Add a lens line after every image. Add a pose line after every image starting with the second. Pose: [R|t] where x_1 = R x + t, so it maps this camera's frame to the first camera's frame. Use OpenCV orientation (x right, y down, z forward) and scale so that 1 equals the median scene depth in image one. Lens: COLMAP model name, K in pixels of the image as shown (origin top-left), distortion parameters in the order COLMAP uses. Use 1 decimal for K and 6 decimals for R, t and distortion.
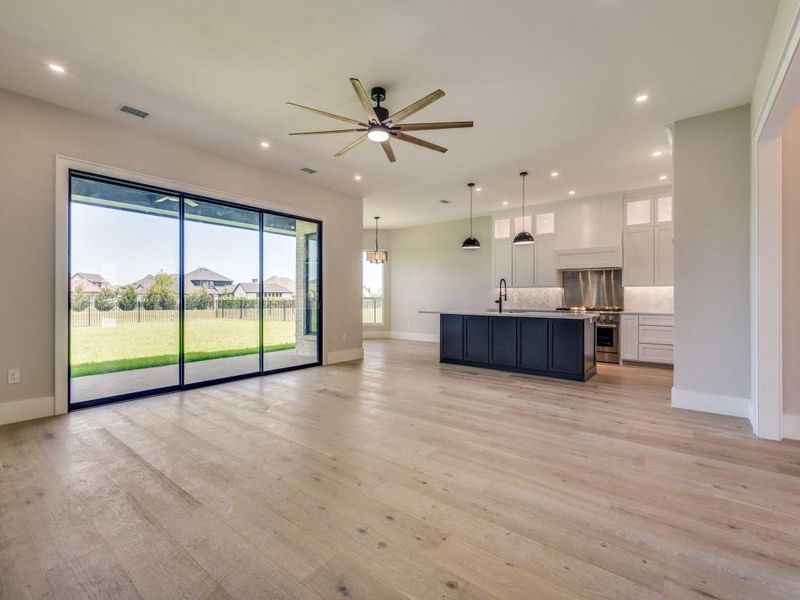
lens RADIAL K [[363.7, 0, 401.5], [0, 363.7, 296.7], [0, 0, 1]] dist [-0.000899, -0.000002]
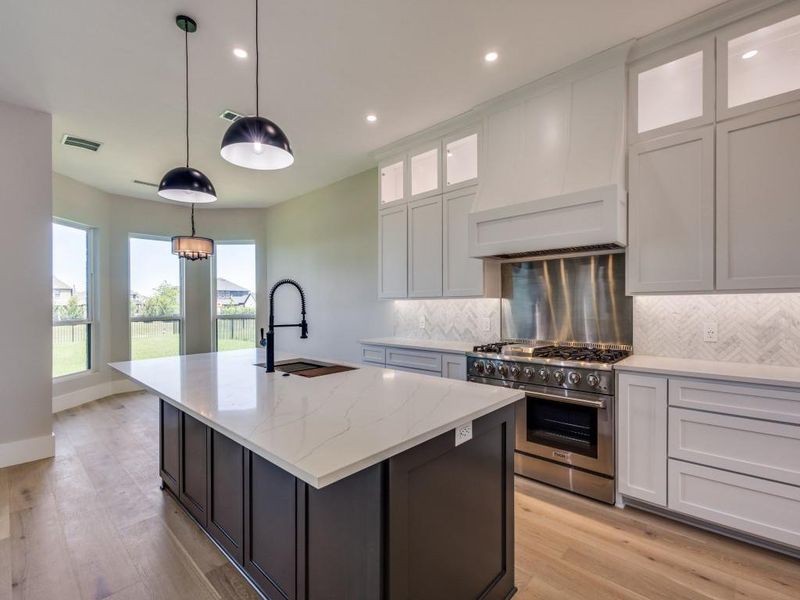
lens RADIAL K [[366.4, 0, 400.1], [0, 366.4, 308.1], [0, 0, 1]] dist [0.002055, 0.000299]
pose [[0.996193, -0.005109, -0.087025, 0.383631], [0.005681, 0.999964, 0.006329, -0.017791], [0.086989, -0.006800, 0.996186, 0.564611]]
